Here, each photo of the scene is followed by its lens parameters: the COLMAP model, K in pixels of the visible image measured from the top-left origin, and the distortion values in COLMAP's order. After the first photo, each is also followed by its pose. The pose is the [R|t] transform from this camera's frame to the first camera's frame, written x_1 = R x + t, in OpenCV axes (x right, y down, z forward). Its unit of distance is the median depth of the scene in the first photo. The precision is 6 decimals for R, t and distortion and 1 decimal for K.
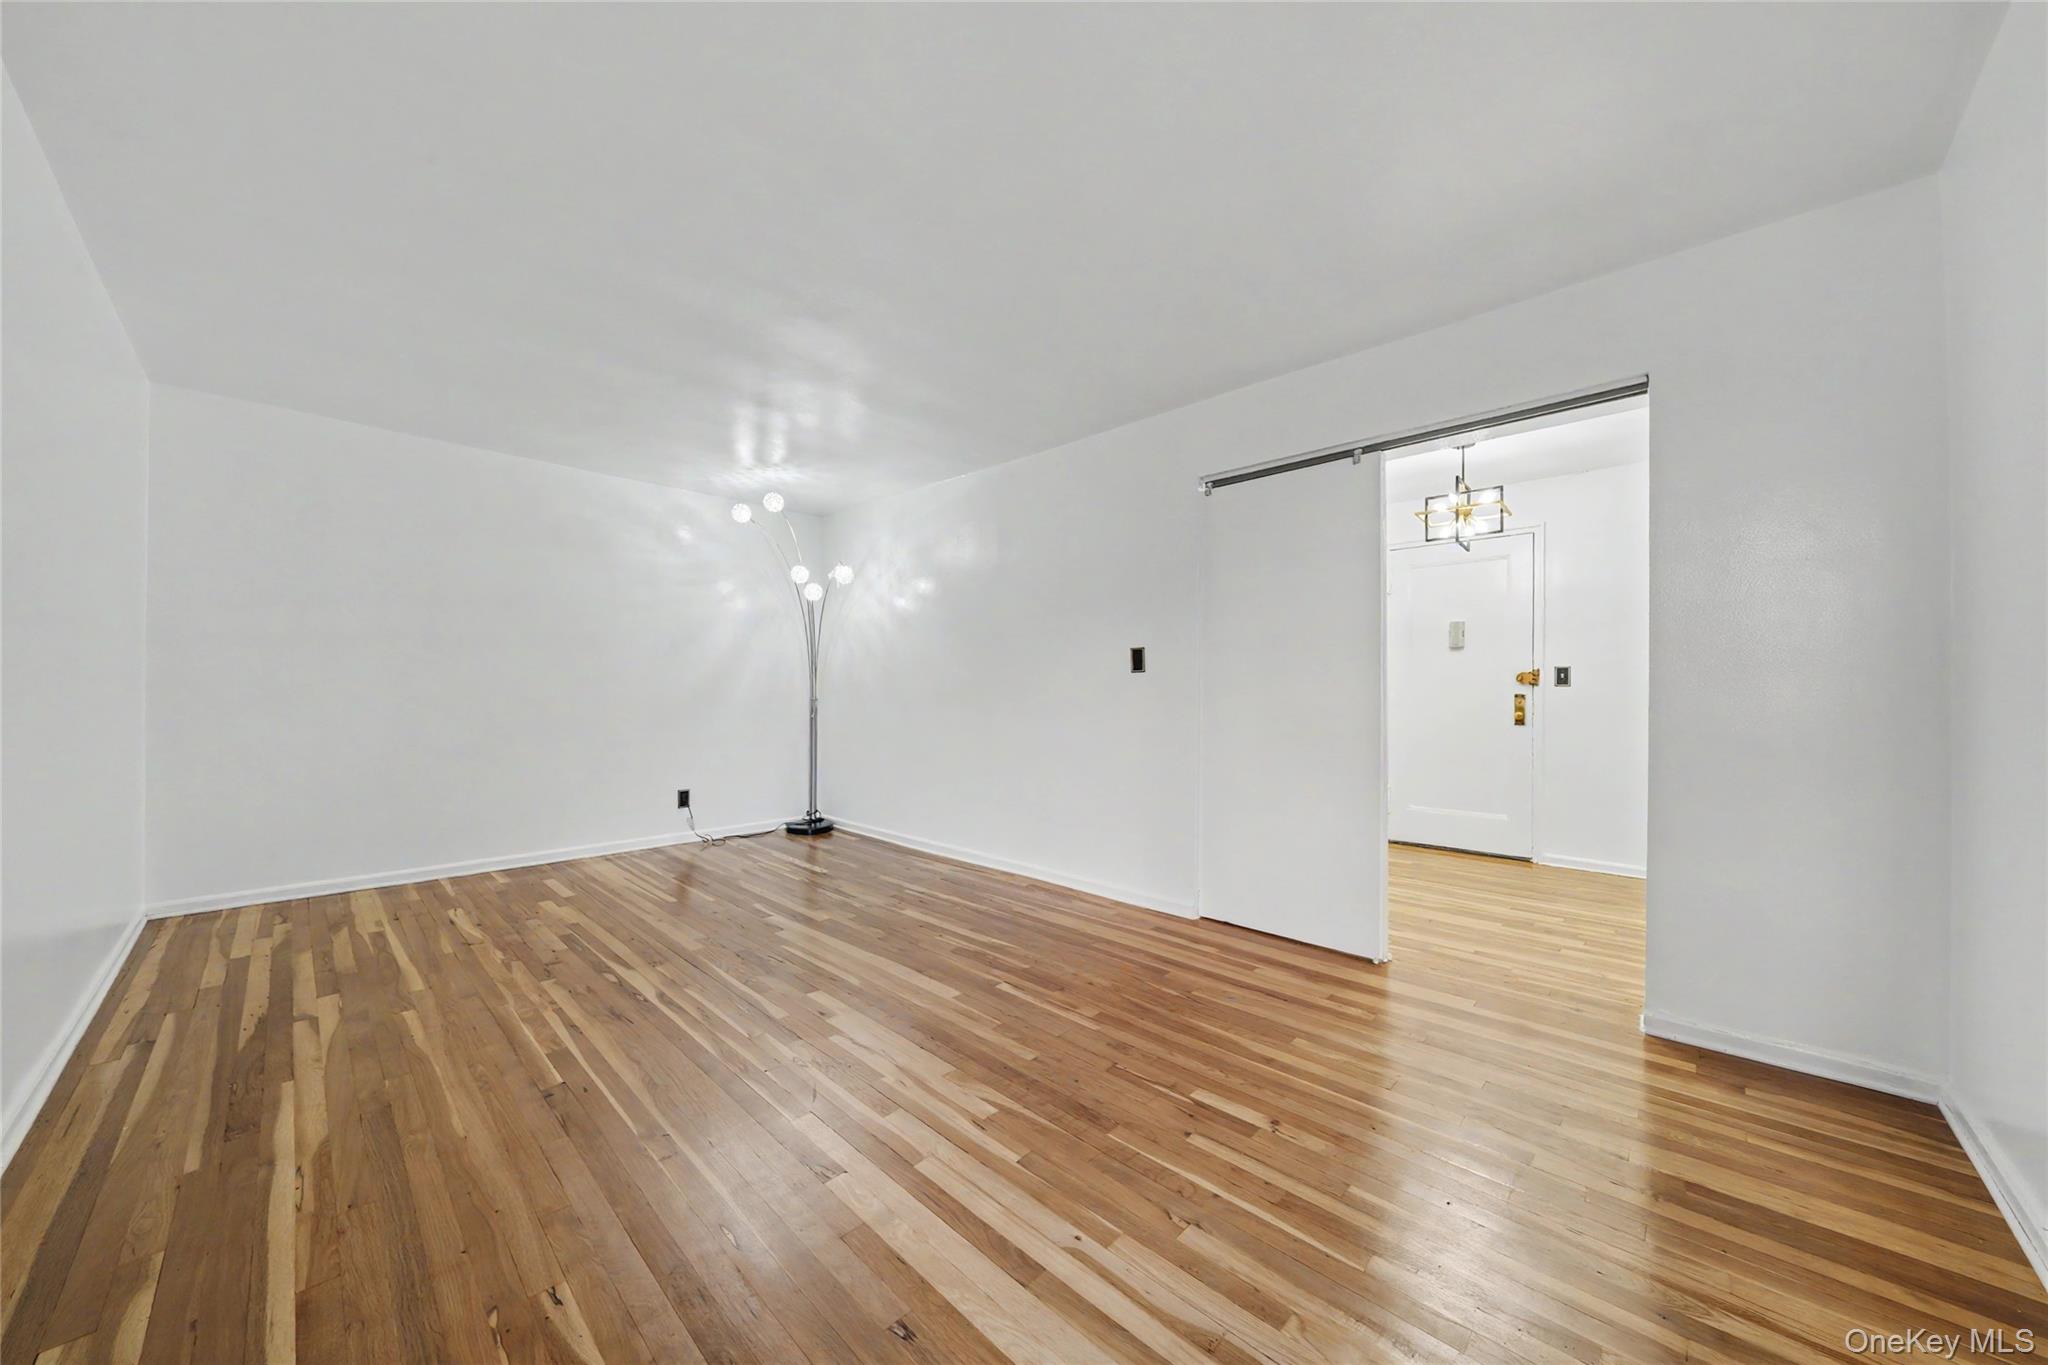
lens RADIAL K [[710.1, 0, 1022.2], [0, 710.1, 694.3], [0, 0, 1]] dist [-0.006503, 0.000268]
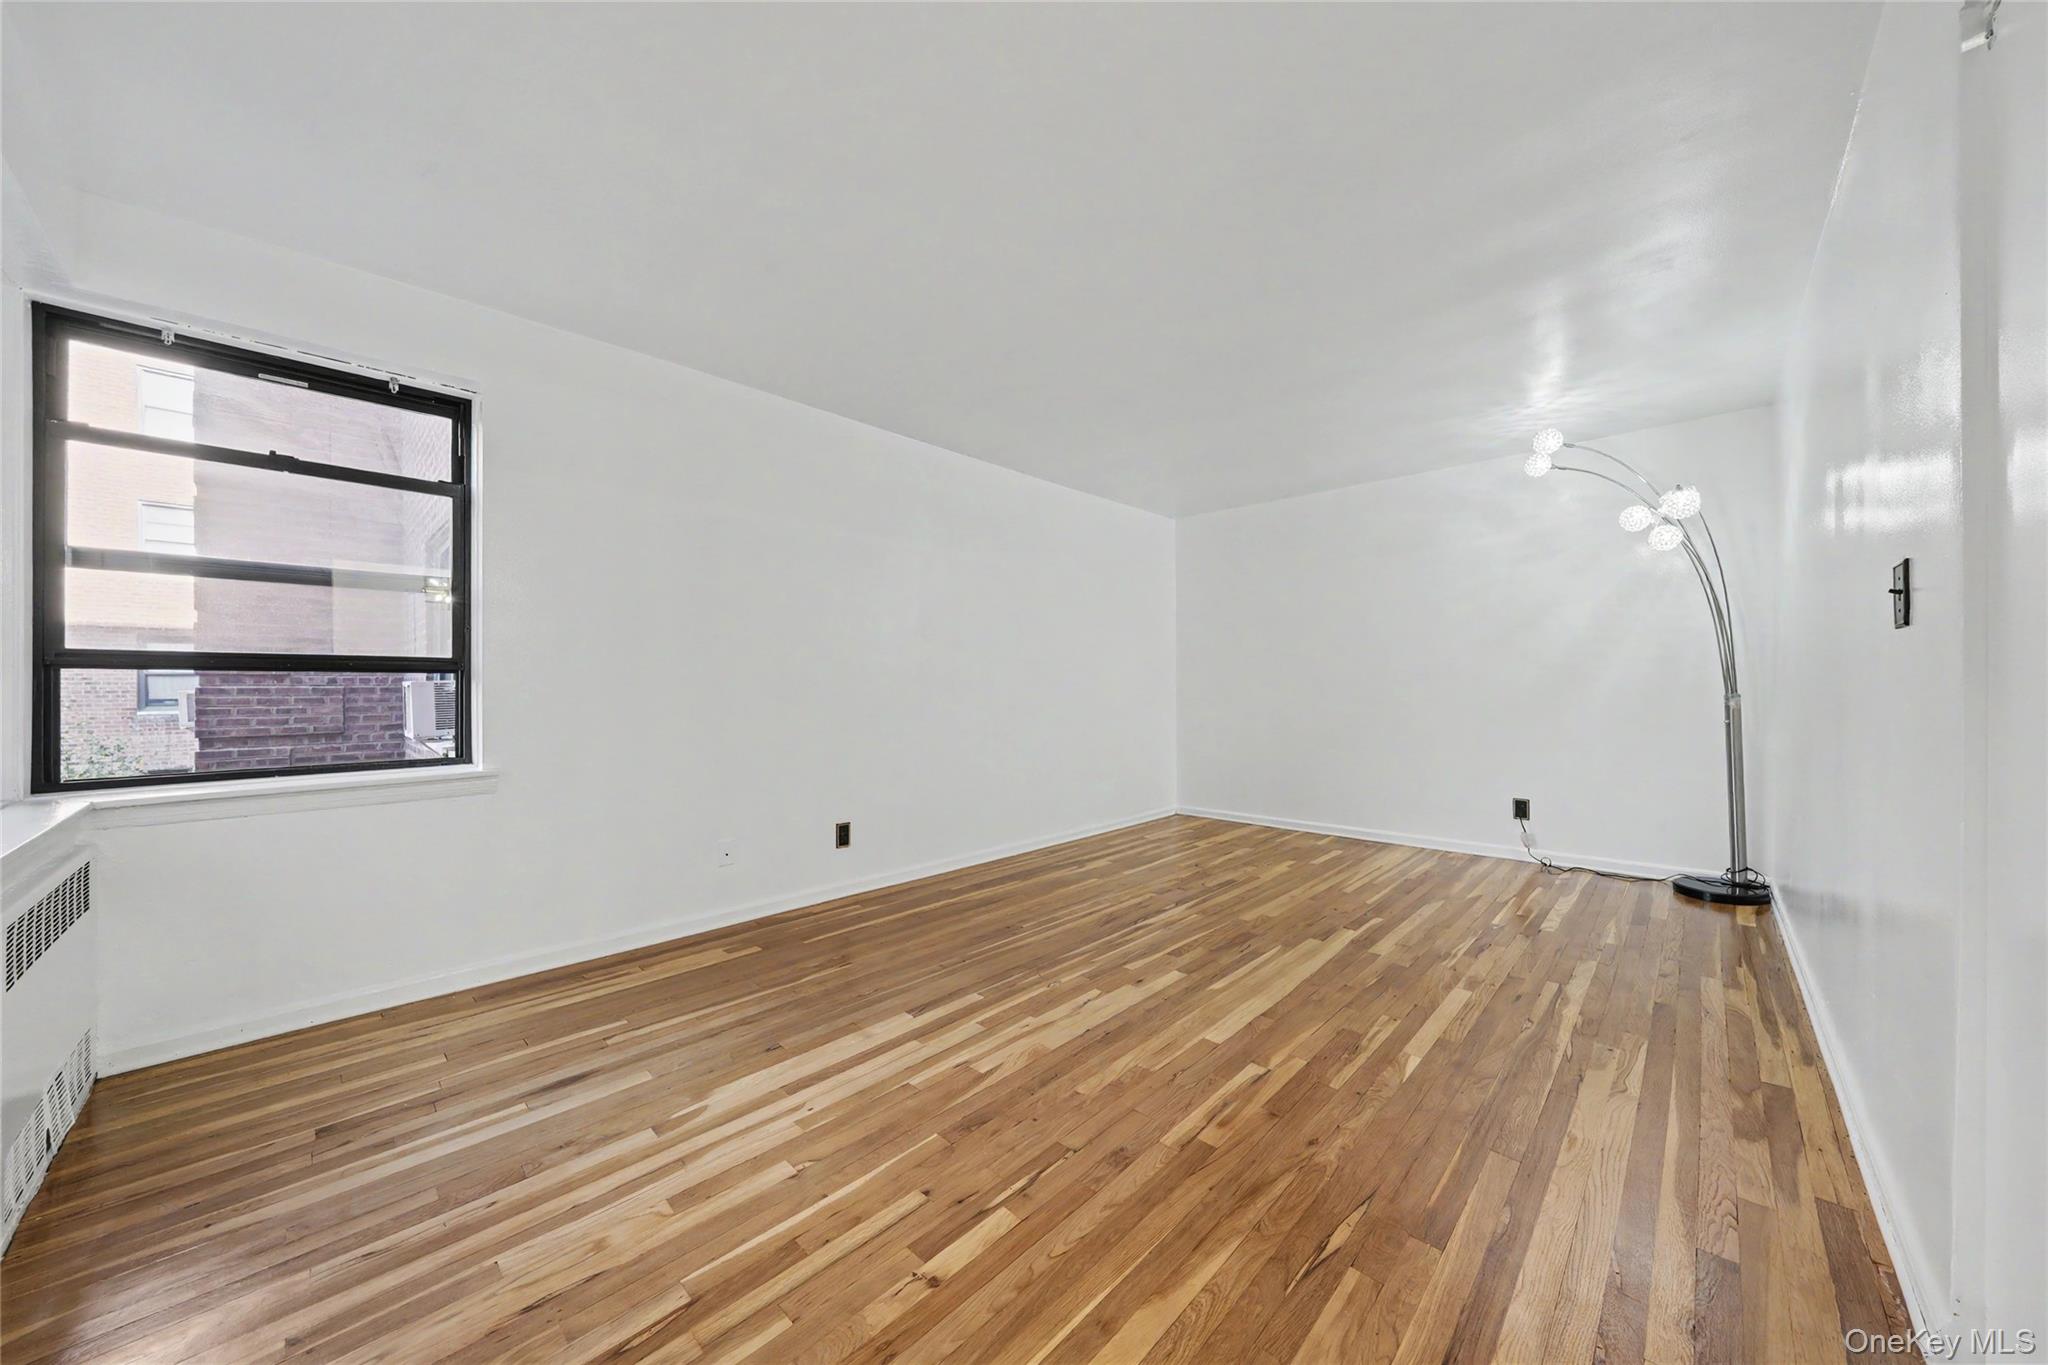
lens RADIAL K [[710.1, 0, 1022.2], [0, 710.1, 694.3], [0, 0, 1]] dist [-0.006503, 0.000268]
pose [[-0.008576, 0.003553, -0.999957, 0.855820], [0.004071, 0.999986, 0.003518, 0.003600], [0.999955, -0.004041, -0.008590, 0.875938]]
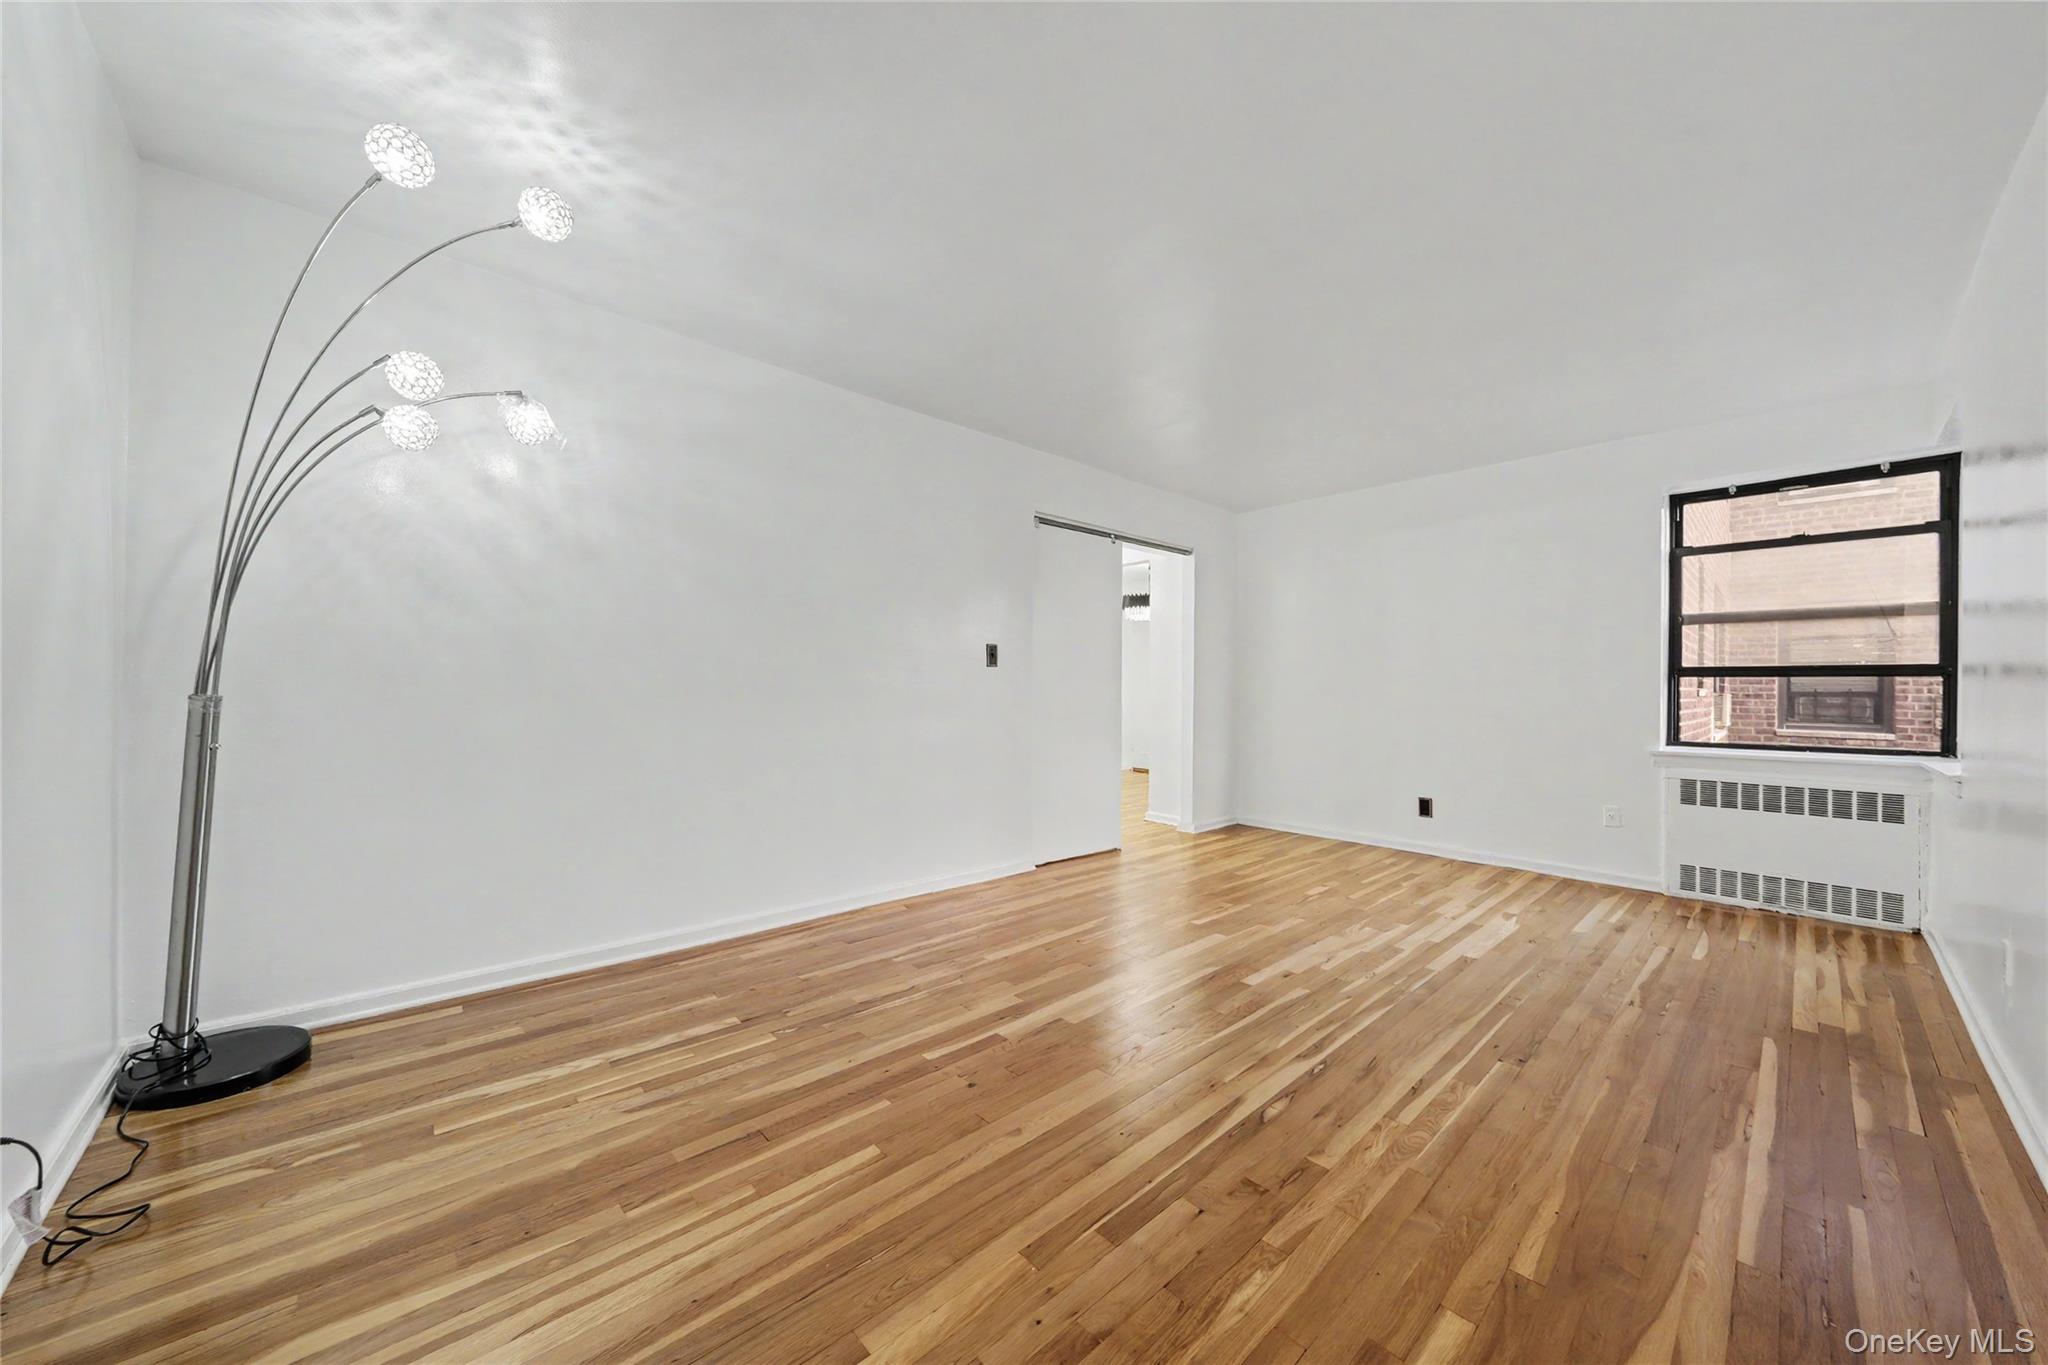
lens RADIAL K [[726.9, 0, 1019.1], [0, 726.9, 692.5], [0, 0, 1]] dist [-0.011155, -0.000084]
pose [[0.061015, -0.009916, 0.998088, -1.522689], [-0.004455, 0.999938, 0.010207, -0.005121], [-0.998127, -0.005070, 0.060967, 1.429863]]
